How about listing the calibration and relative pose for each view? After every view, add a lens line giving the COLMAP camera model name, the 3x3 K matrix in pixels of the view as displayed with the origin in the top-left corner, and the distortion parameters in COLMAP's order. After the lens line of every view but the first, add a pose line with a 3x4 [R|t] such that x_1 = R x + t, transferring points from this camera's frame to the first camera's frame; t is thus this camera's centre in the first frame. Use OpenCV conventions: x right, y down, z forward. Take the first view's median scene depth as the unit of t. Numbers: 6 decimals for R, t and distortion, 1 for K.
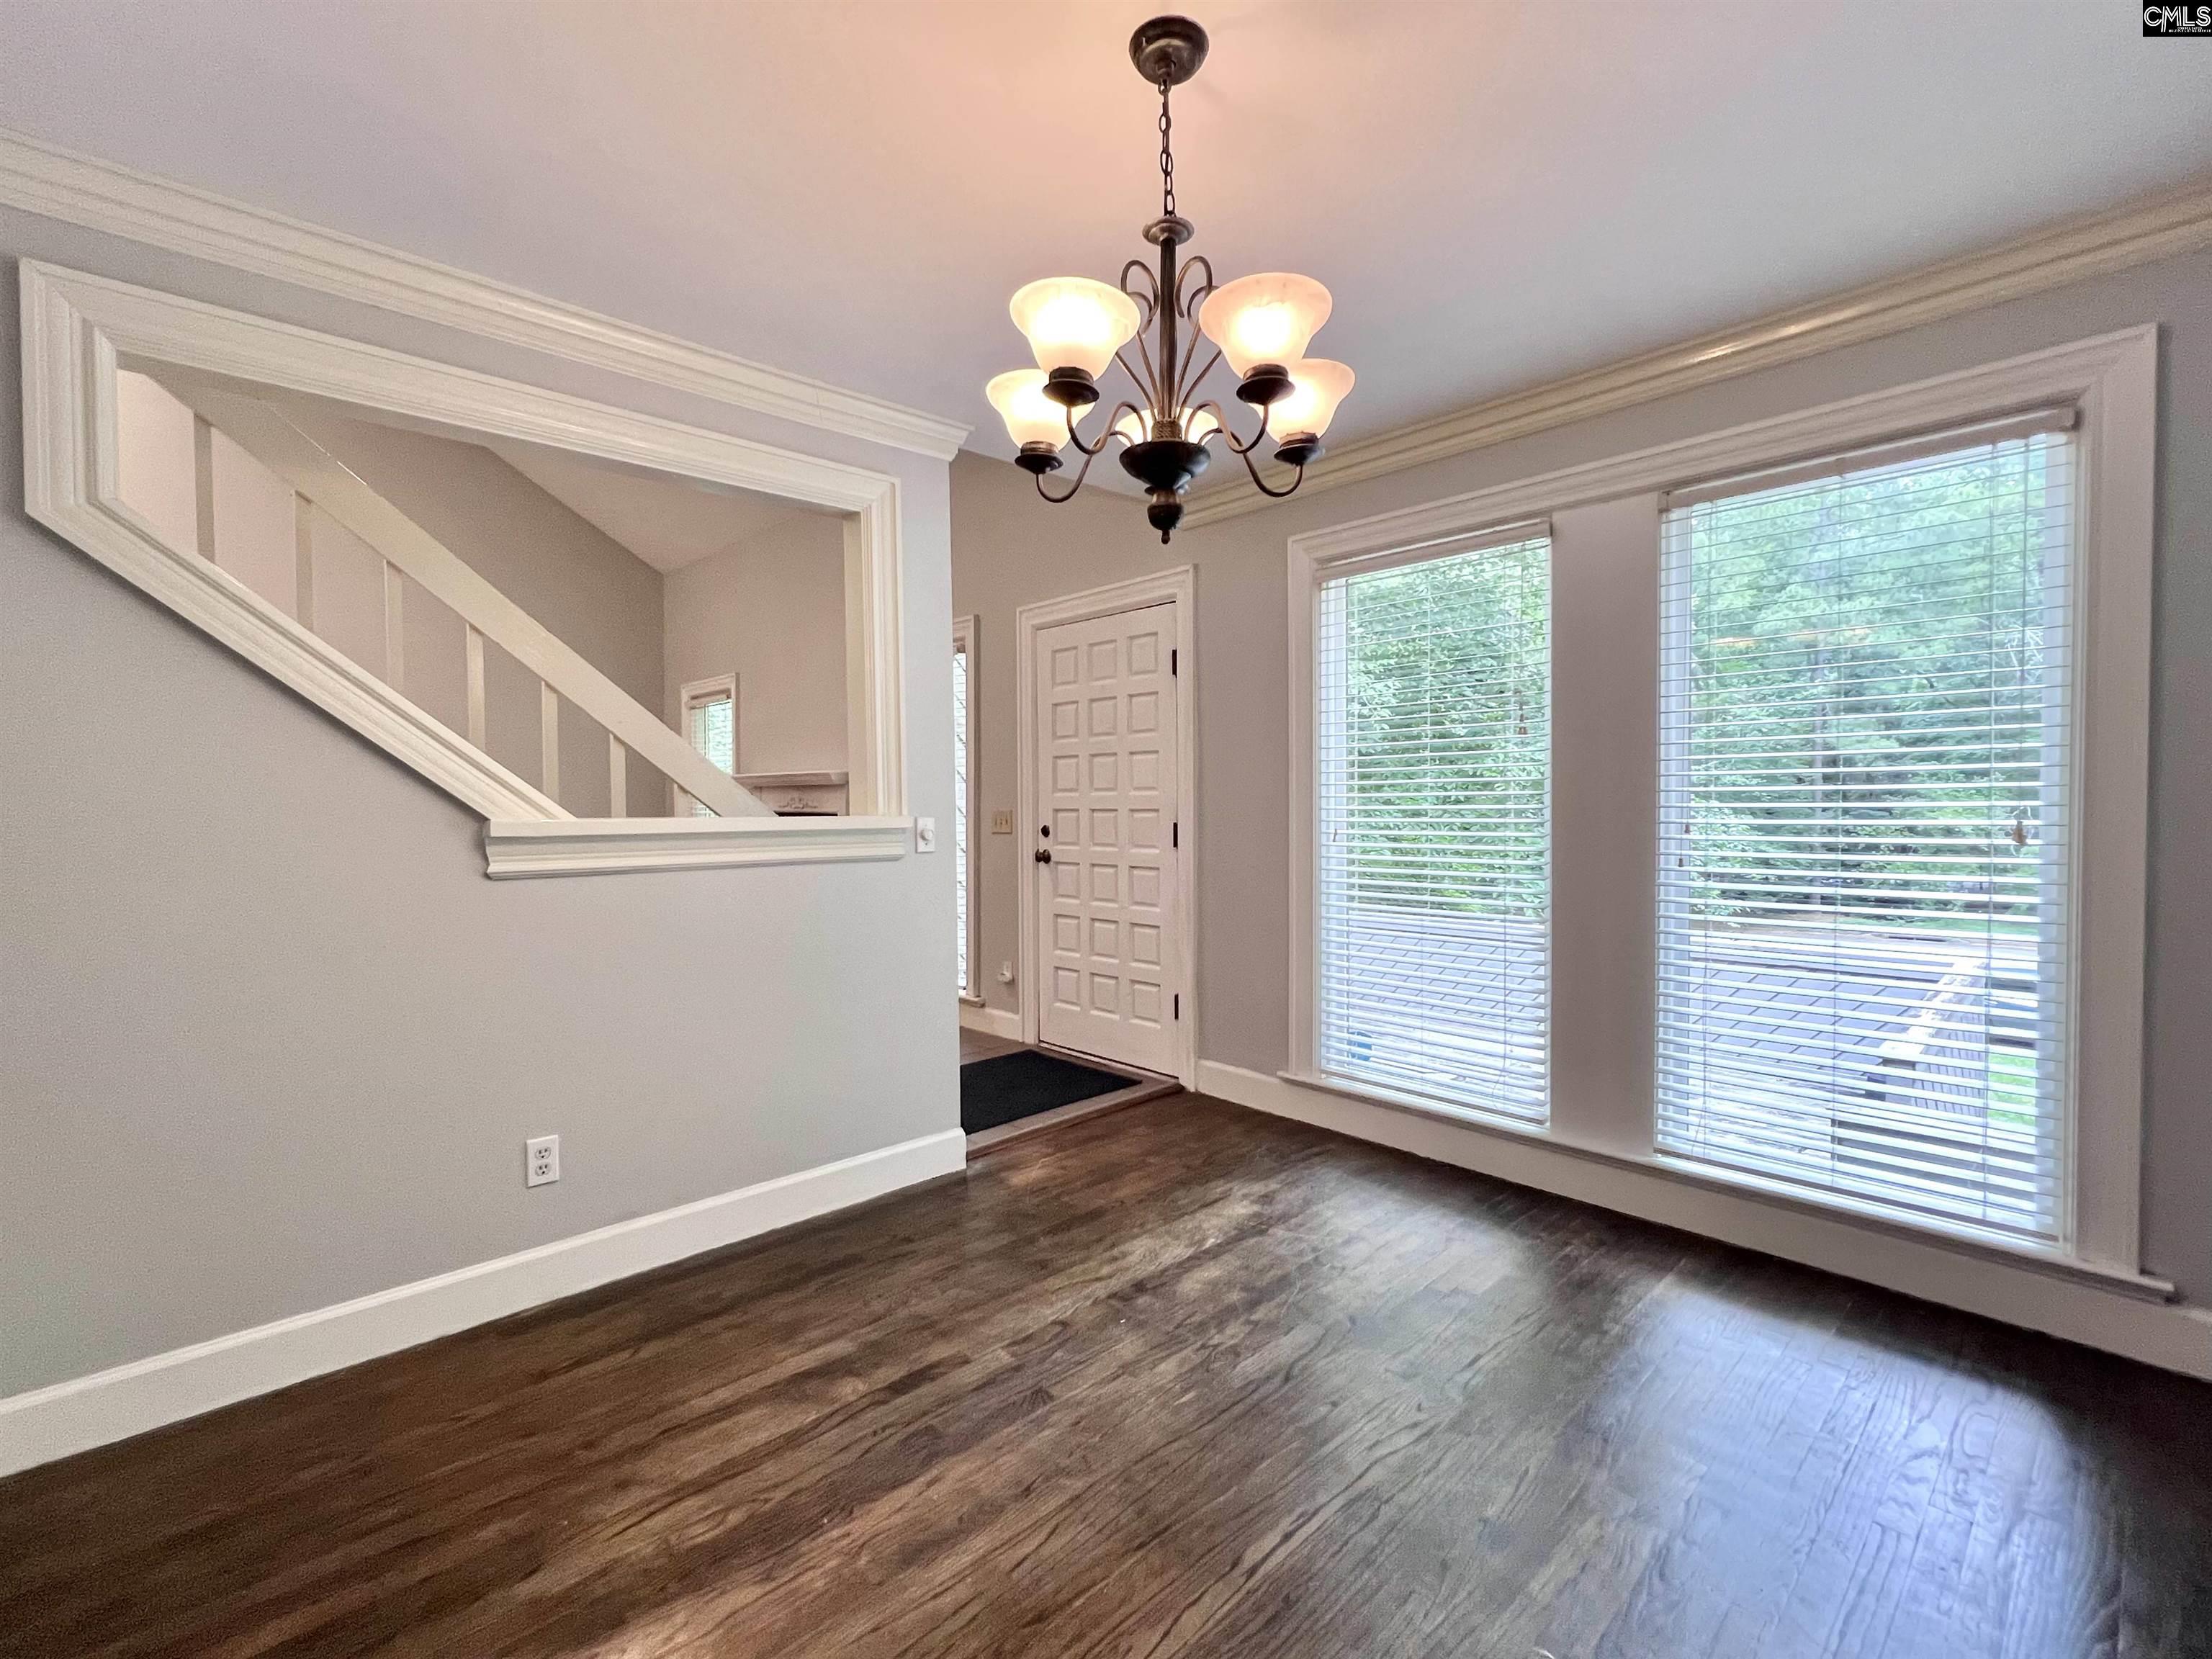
lens RADIAL K [[978.6, 0, 1110.5], [0, 978.6, 848.4], [0, 0, 1]] dist [-0.000045, 0.000222]
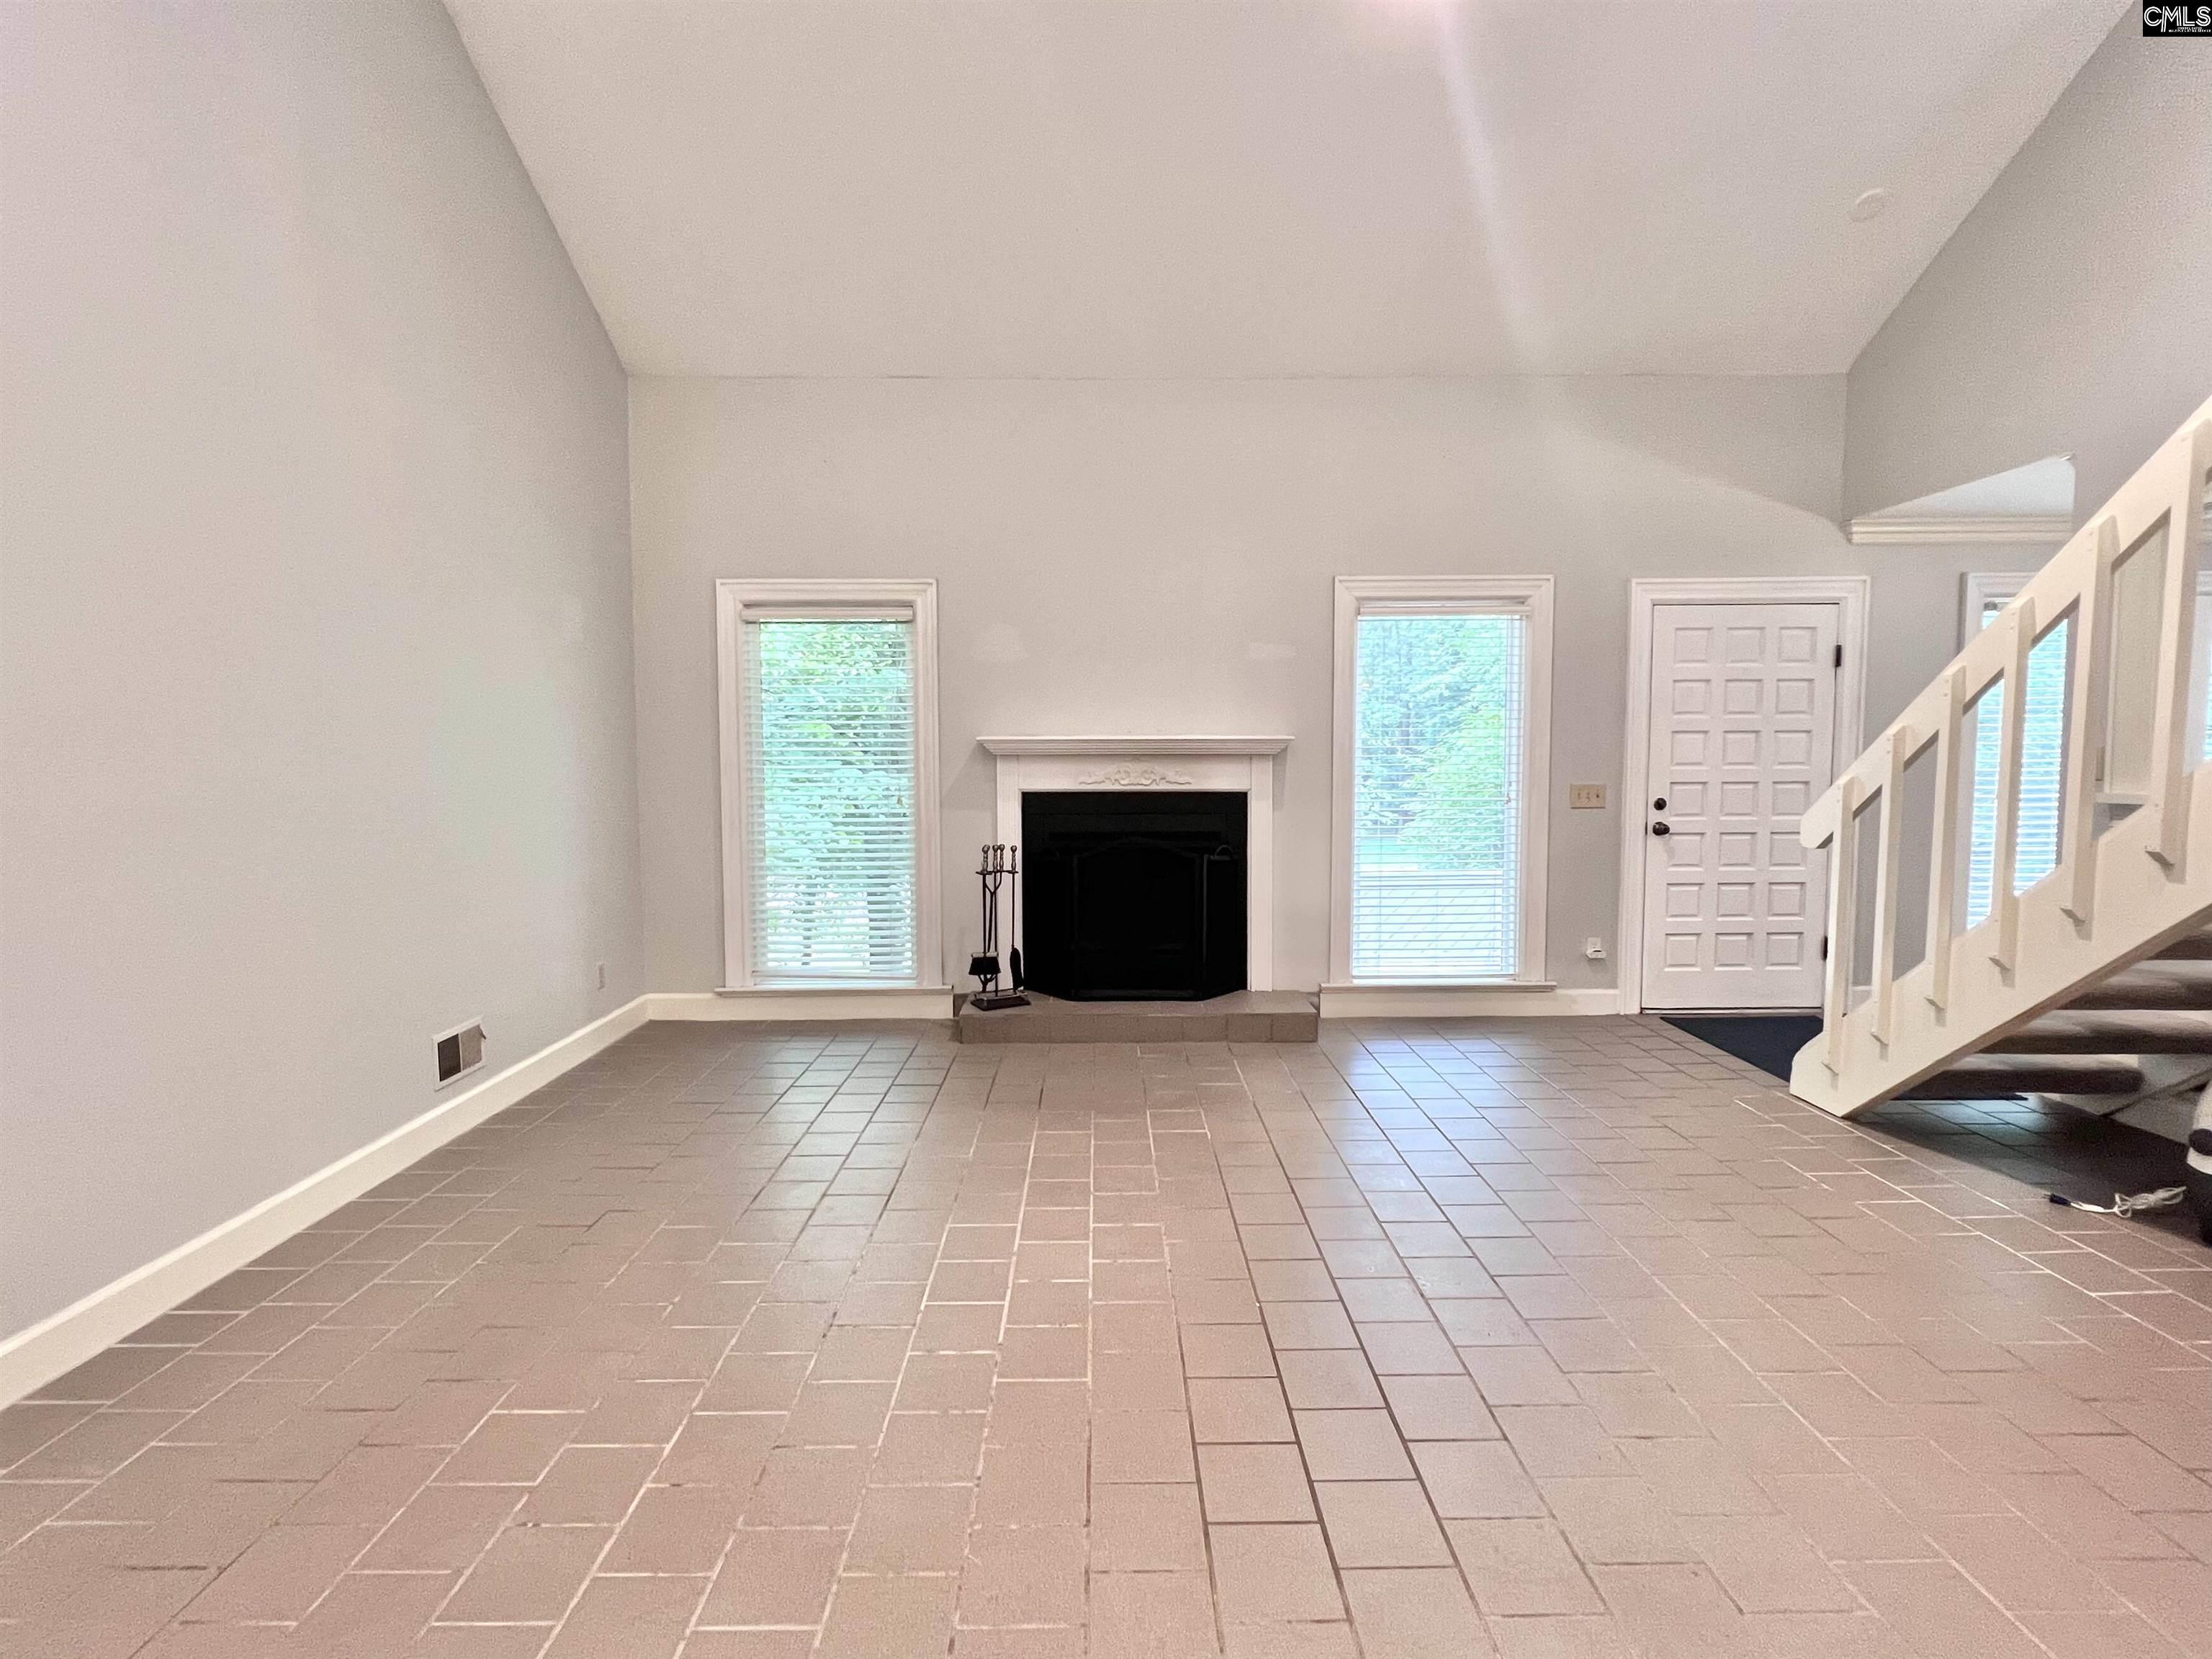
lens RADIAL K [[1018.7, 0, 1103.4], [0, 1018.7, 830.1], [0, 0, 1]] dist [0.000207, 0.000055]
pose [[0.683498, -0.049872, 0.728247, -1.265841], [0.030297, 0.998742, 0.039961, -0.051012], [-0.729324, -0.005249, 0.684149, 0.707136]]
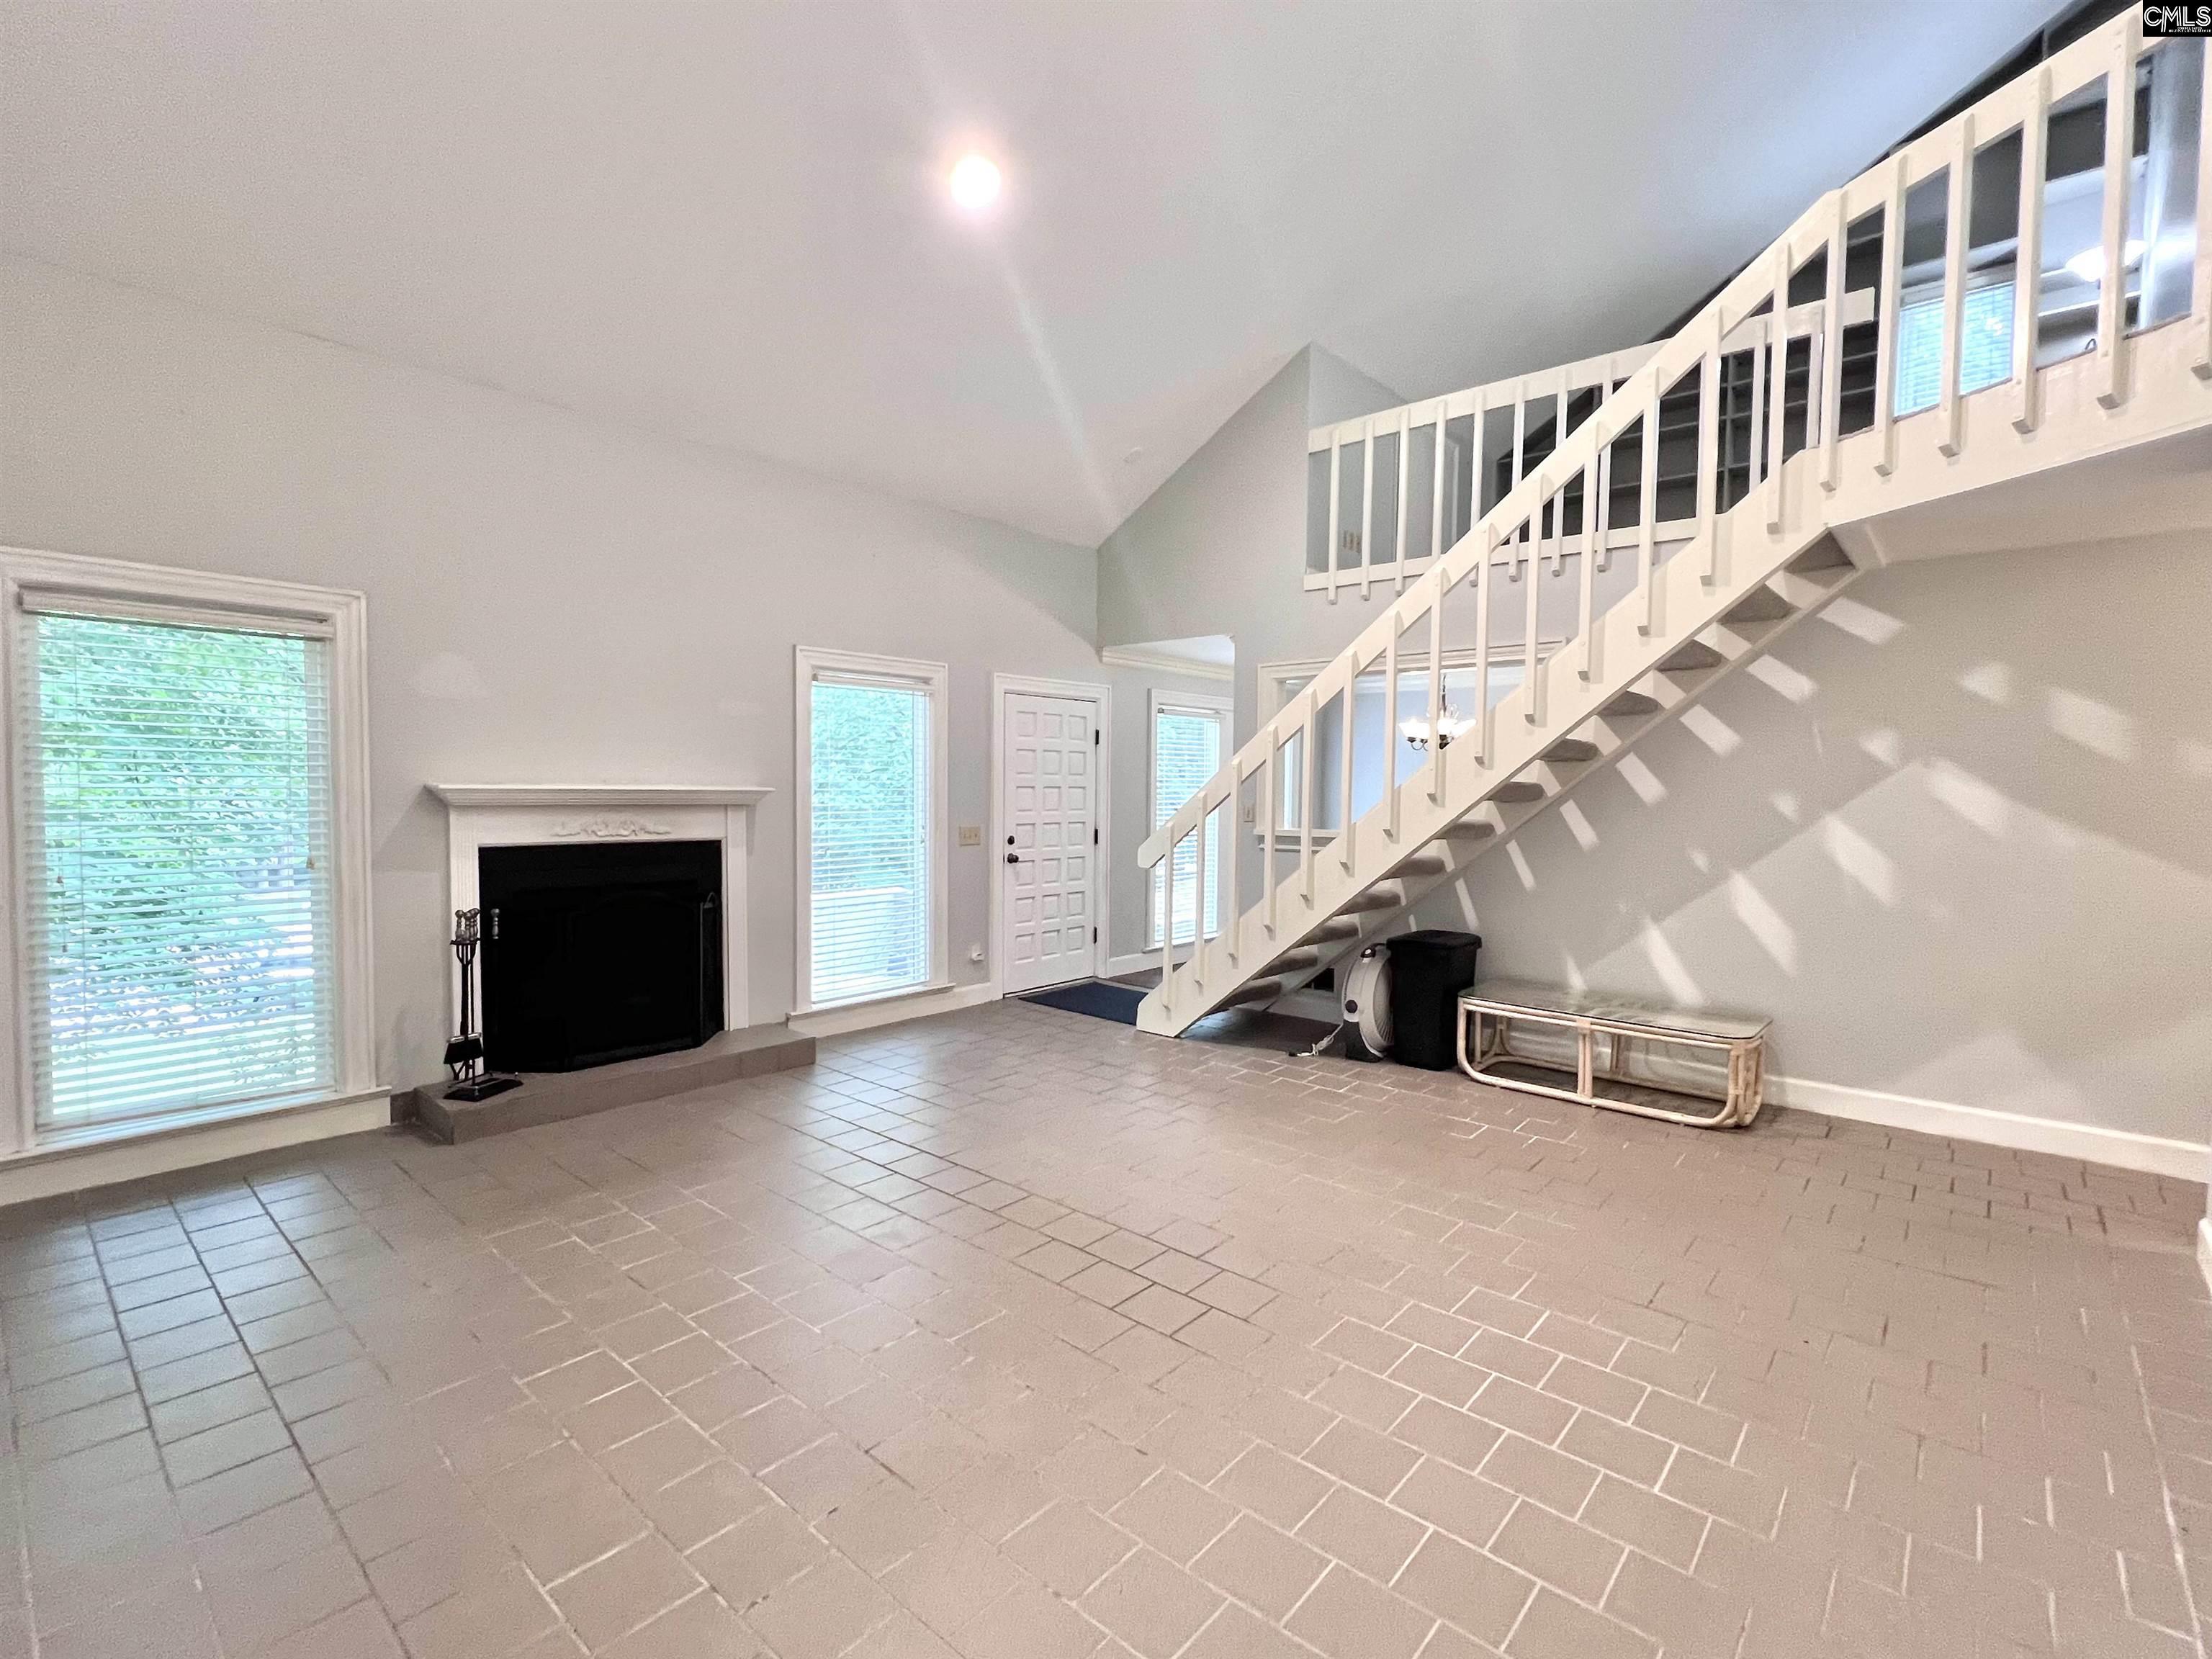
lens RADIAL K [[1018.7, 0, 1103.4], [0, 1018.7, 830.1], [0, 0, 1]] dist [0.000207, 0.000055]
pose [[-0.092627, -0.036058, 0.995048, -1.534308], [0.033251, 0.998675, 0.039285, -0.084888], [-0.995146, 0.036725, -0.091305, 1.019134]]
